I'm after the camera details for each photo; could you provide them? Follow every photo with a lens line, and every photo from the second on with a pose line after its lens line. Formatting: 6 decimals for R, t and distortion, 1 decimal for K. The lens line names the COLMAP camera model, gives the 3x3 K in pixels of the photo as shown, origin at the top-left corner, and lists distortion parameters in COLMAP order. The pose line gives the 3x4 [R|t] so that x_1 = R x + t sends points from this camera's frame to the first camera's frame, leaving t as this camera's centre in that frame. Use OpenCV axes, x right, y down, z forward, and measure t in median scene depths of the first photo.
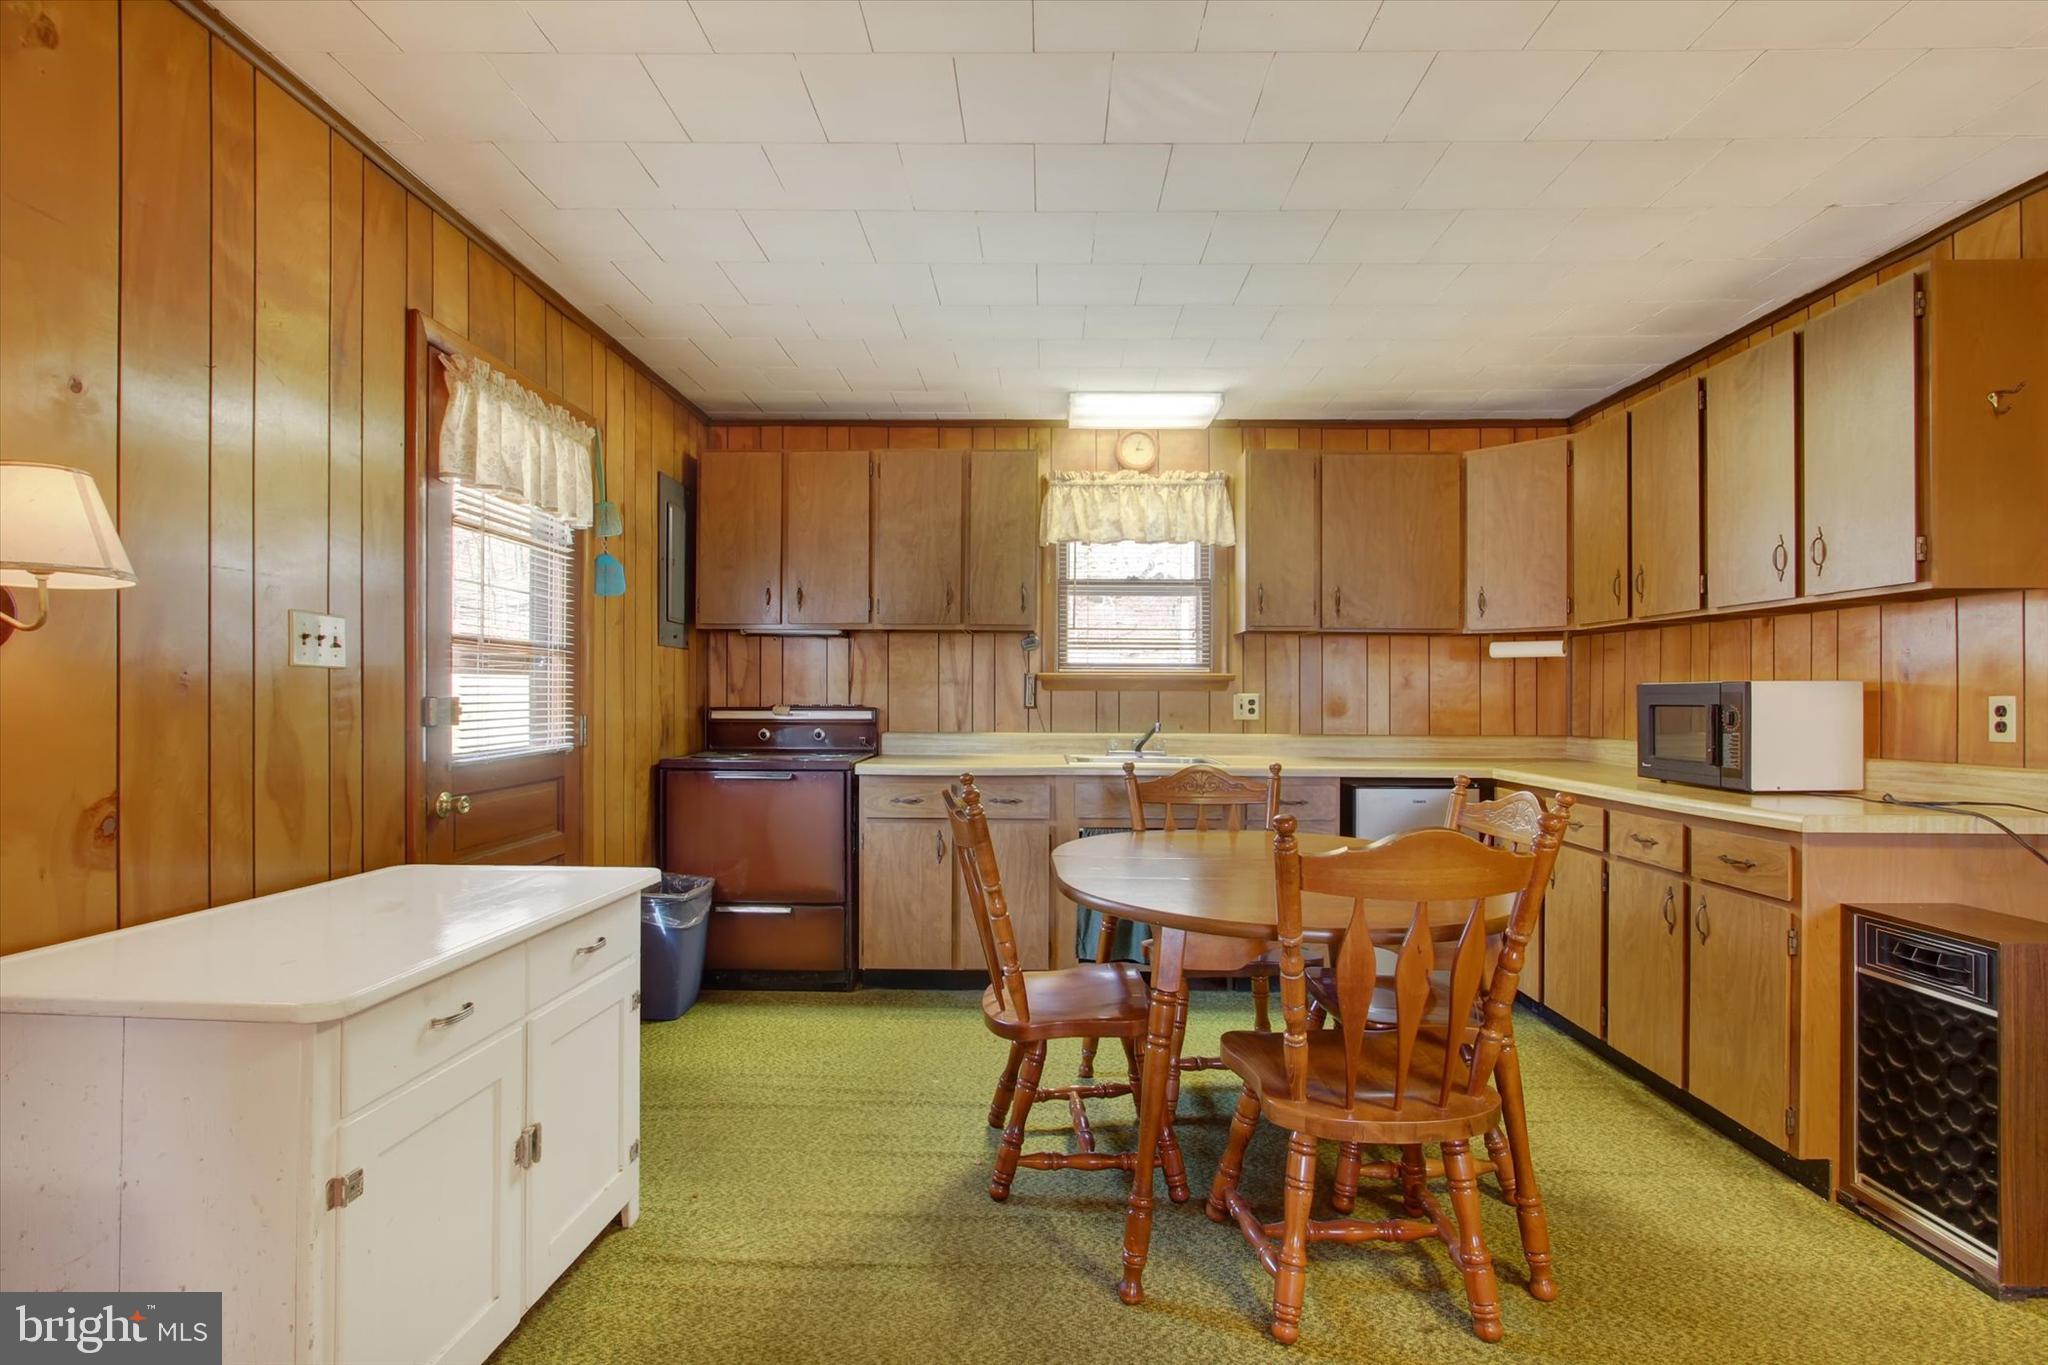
lens RADIAL K [[965.7, 0, 1023.2], [0, 965.7, 692.3], [0, 0, 1]] dist [-0.028499, 0.004534]
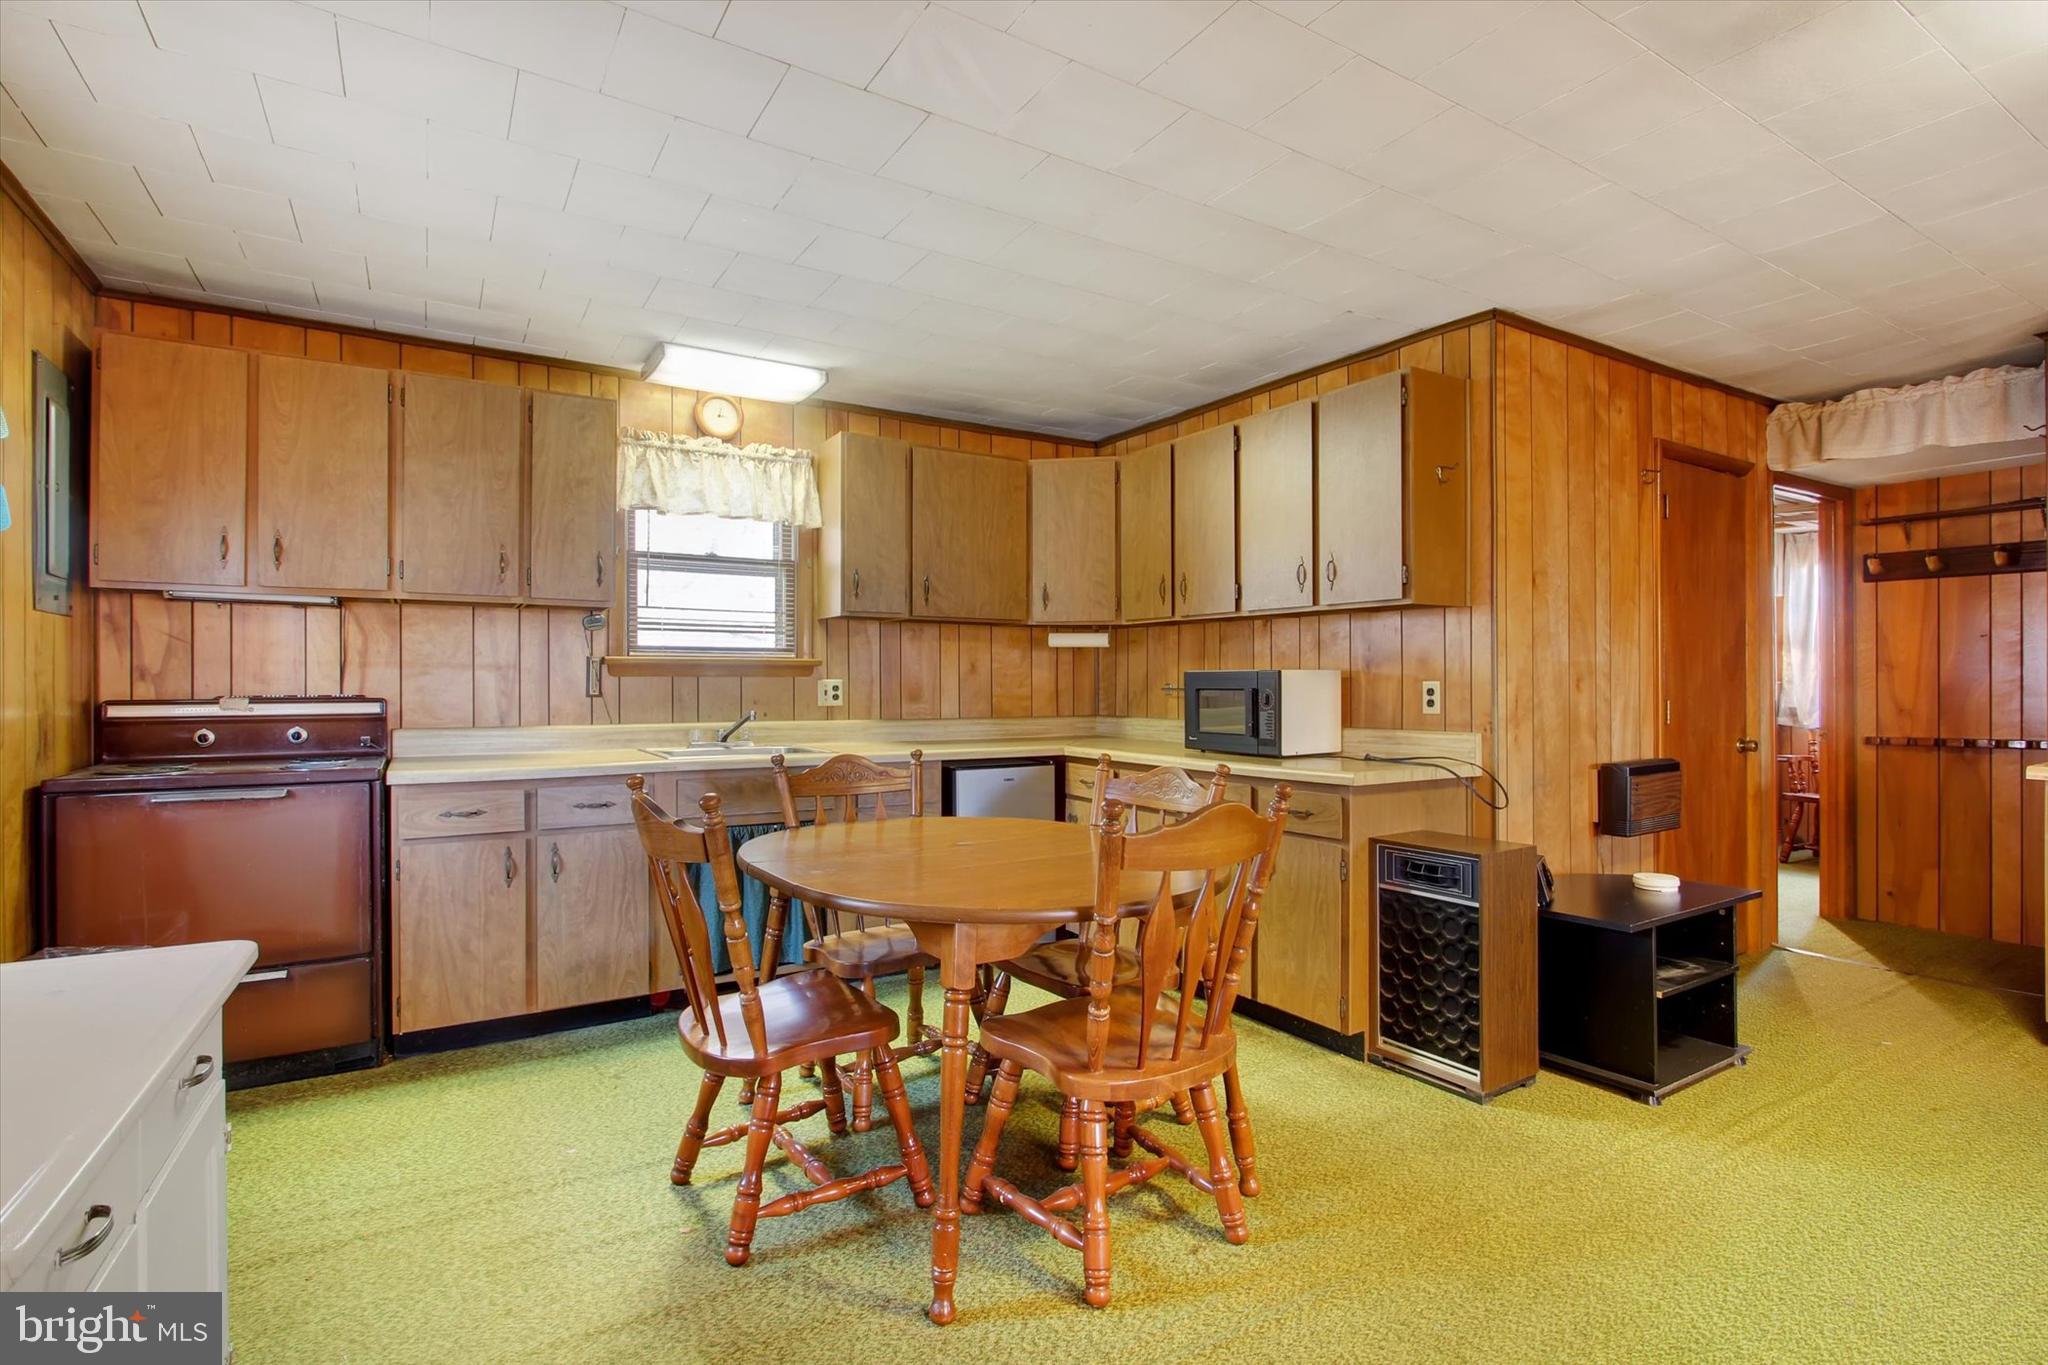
lens RADIAL K [[965.7, 0, 1027.8], [0, 965.7, 676.9], [0, 0, 1]] dist [-0.028499, 0.004534]
pose [[0.836934, -0.001097, 0.547303, -0.165961], [0.000352, 0.999999, 0.001467, -0.003031], [-0.547304, -0.001035, 0.836933, 0.078047]]
